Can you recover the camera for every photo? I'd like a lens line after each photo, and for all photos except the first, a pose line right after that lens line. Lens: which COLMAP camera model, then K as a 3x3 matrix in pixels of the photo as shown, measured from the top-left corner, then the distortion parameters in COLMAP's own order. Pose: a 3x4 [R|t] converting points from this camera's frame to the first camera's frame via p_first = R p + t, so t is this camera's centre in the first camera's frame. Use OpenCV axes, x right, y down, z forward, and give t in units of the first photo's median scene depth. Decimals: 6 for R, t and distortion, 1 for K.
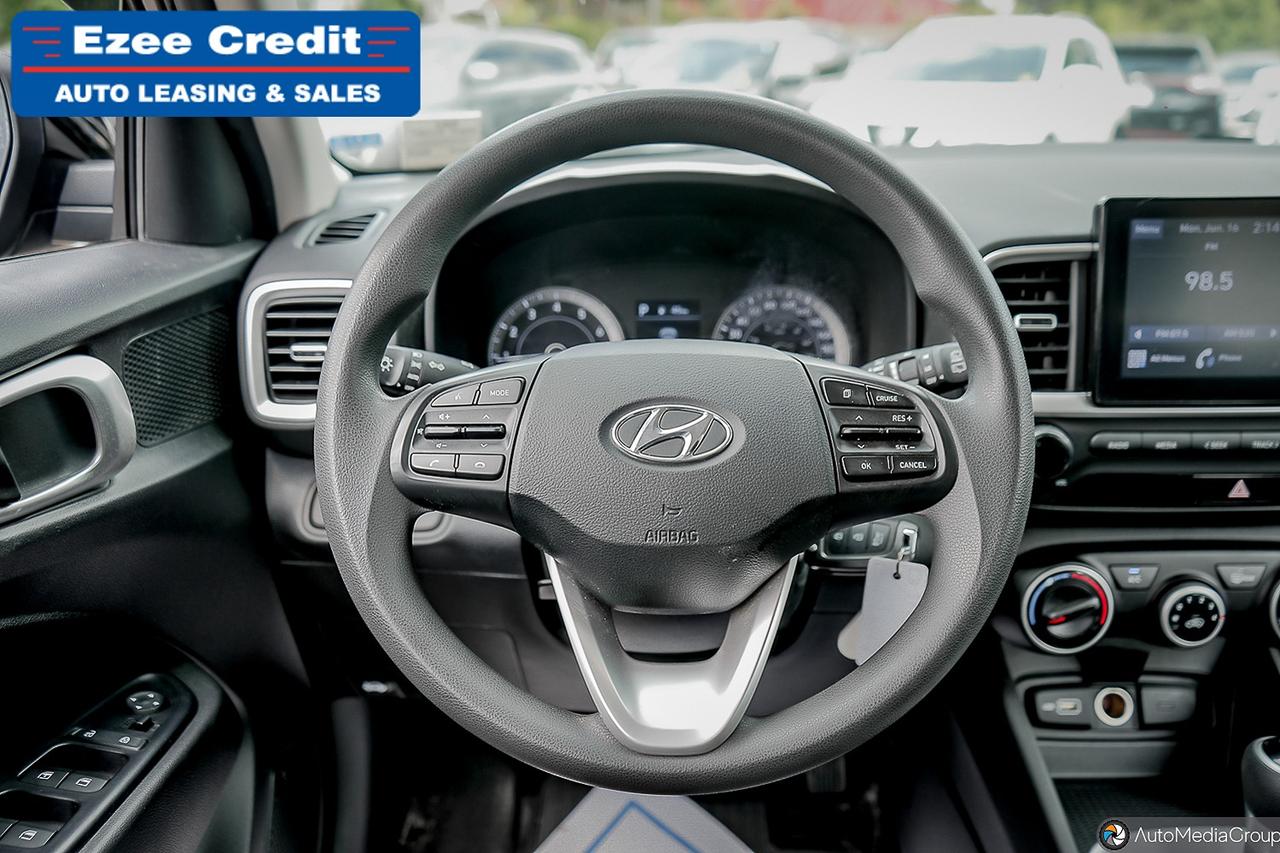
lens RADIAL K [[1027.1, 0, 636.2], [0, 1027.1, 426.2], [0, 0, 1]] dist [-0.023208, 0.007153]
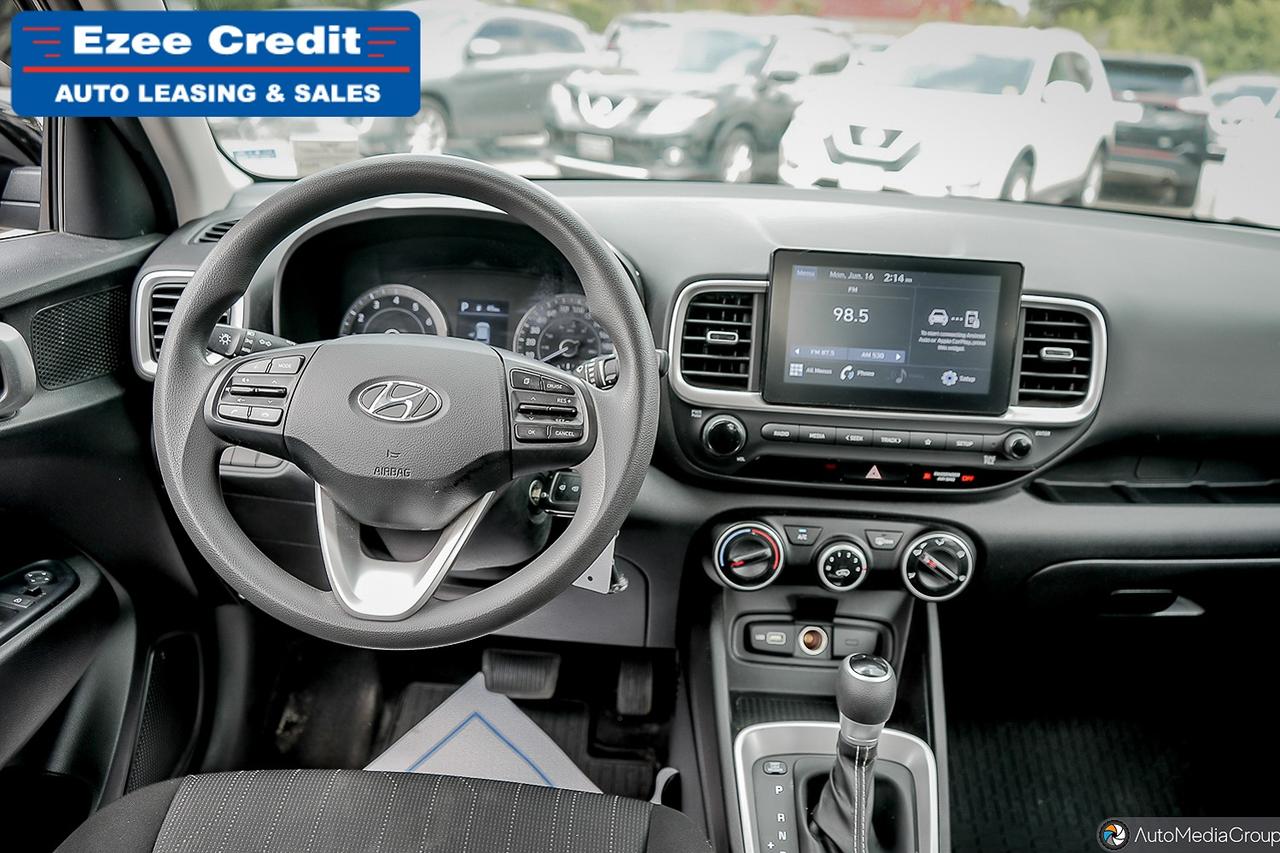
lens RADIAL K [[1027.1, 0, 644.5], [0, 1027.1, 428.1], [0, 0, 1]] dist [-0.023208, 0.007153]
pose [[0.998041, 0.061830, 0.009570, 0.330546], [-0.062021, 0.997850, 0.021197, -0.006785], [-0.008239, -0.021749, 0.999730, -0.396104]]
